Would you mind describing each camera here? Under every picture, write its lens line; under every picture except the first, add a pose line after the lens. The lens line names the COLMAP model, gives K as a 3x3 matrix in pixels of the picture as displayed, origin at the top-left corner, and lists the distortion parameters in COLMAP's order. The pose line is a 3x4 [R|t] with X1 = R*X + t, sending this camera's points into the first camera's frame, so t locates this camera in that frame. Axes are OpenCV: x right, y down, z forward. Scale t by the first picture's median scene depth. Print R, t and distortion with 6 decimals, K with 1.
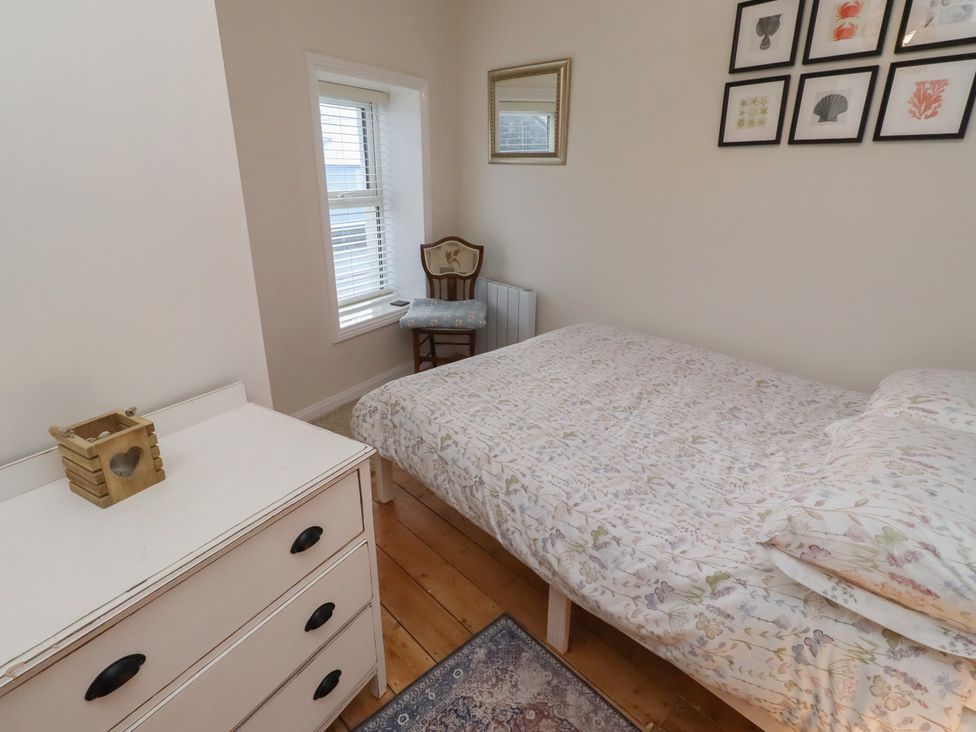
lens RADIAL K [[506.6, 0, 494.7], [0, 506.6, 347.9], [0, 0, 1]] dist [0.003756, -0.002218]
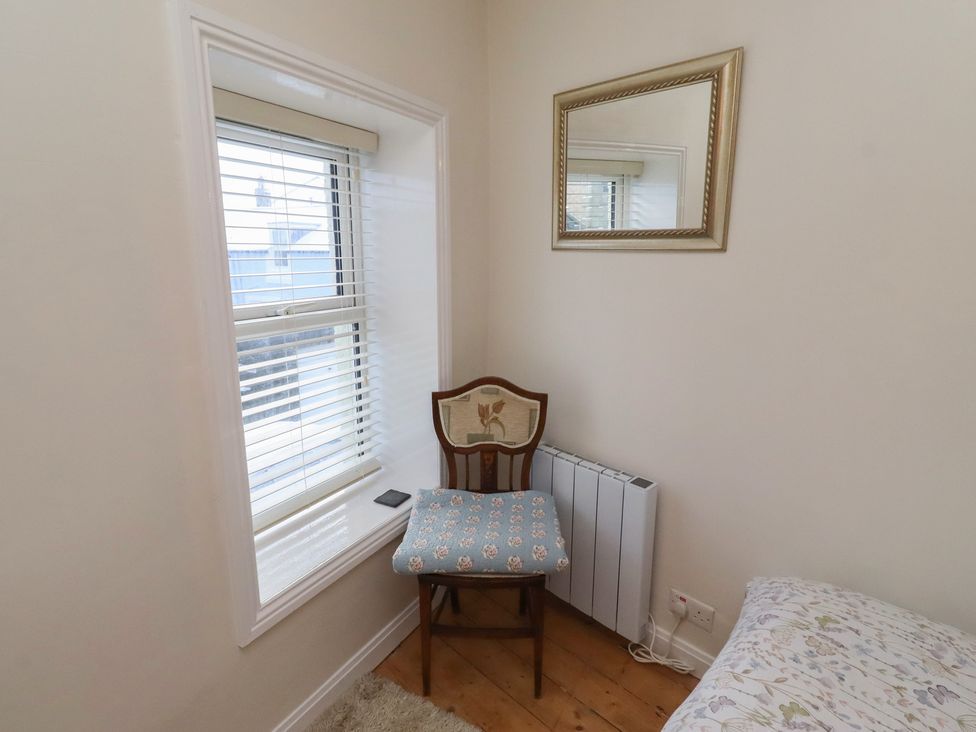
lens RADIAL K [[529.8, 0, 487.7], [0, 529.8, 352.9], [0, 0, 1]] dist [0.001115, 0.000152]
pose [[0.999932, -0.011231, 0.002977, -0.087230], [0.011551, 0.988542, -0.150501, -0.158681], [-0.001252, 0.150525, 0.988605, 0.424126]]
